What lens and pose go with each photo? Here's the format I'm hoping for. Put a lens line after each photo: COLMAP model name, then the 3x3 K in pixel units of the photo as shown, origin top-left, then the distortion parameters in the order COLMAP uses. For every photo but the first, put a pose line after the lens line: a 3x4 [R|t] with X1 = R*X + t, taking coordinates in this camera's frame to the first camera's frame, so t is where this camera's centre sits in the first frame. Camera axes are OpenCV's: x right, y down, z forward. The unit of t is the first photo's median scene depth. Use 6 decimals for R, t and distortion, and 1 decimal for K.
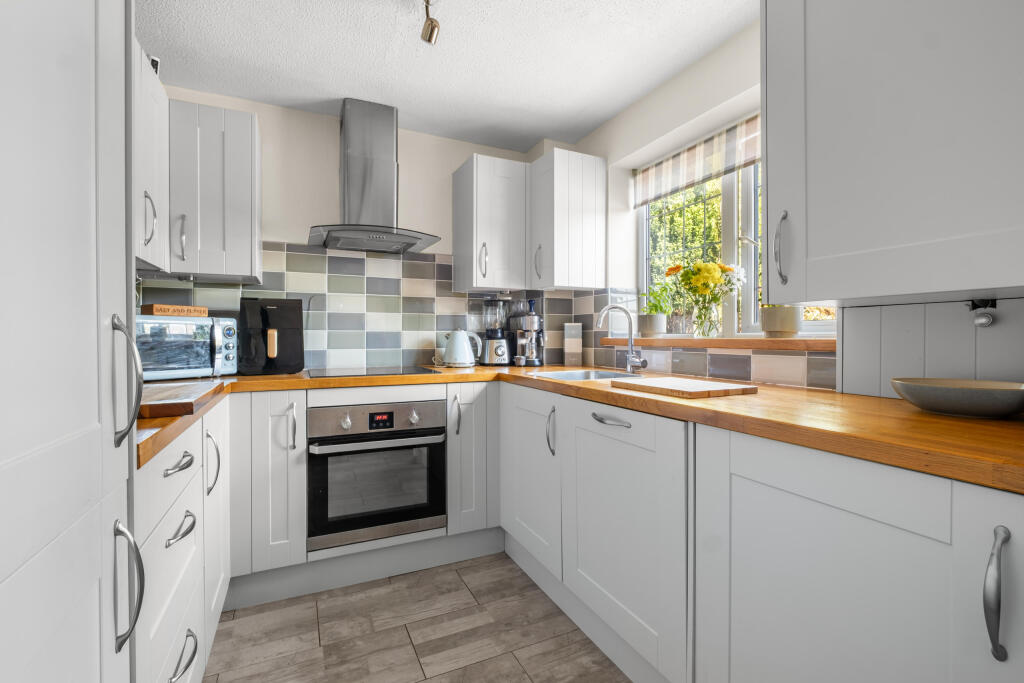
lens RADIAL K [[442.2, 0, 511.5], [0, 442.2, 336.3], [0, 0, 1]] dist [-0.005938, -0.001249]
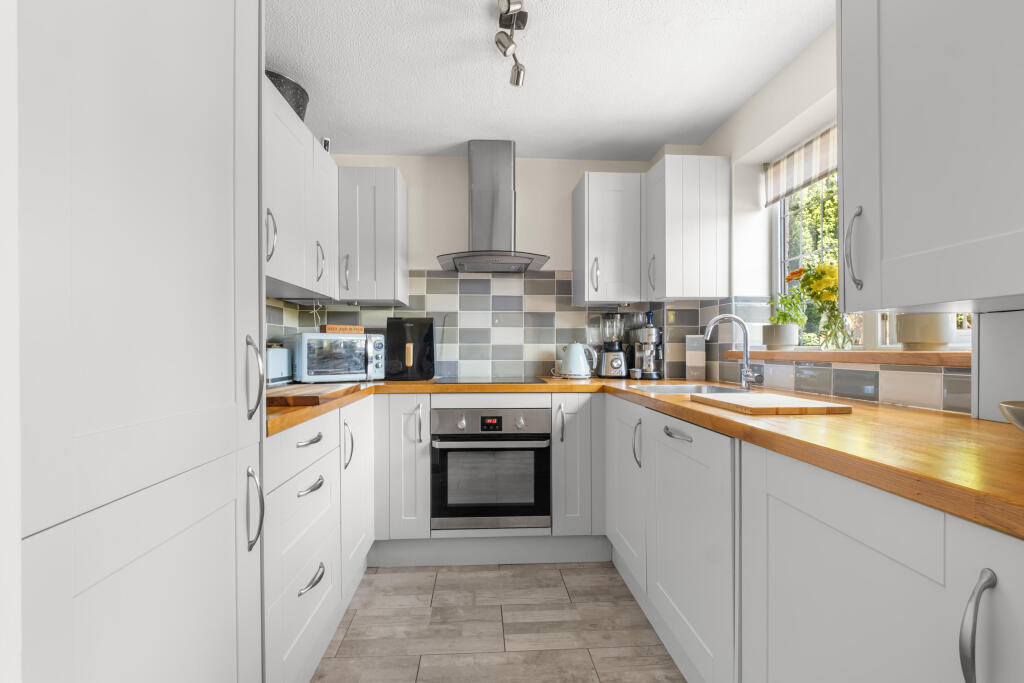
lens RADIAL K [[442.2, 0, 506.6], [0, 442.2, 348.2], [0, 0, 1]] dist [-0.005938, -0.001249]
pose [[0.933484, -0.000768, -0.358619, 0.152841], [0.000270, 0.999999, -0.001440, -0.000297], [0.358620, 0.001247, 0.933483, -0.041019]]
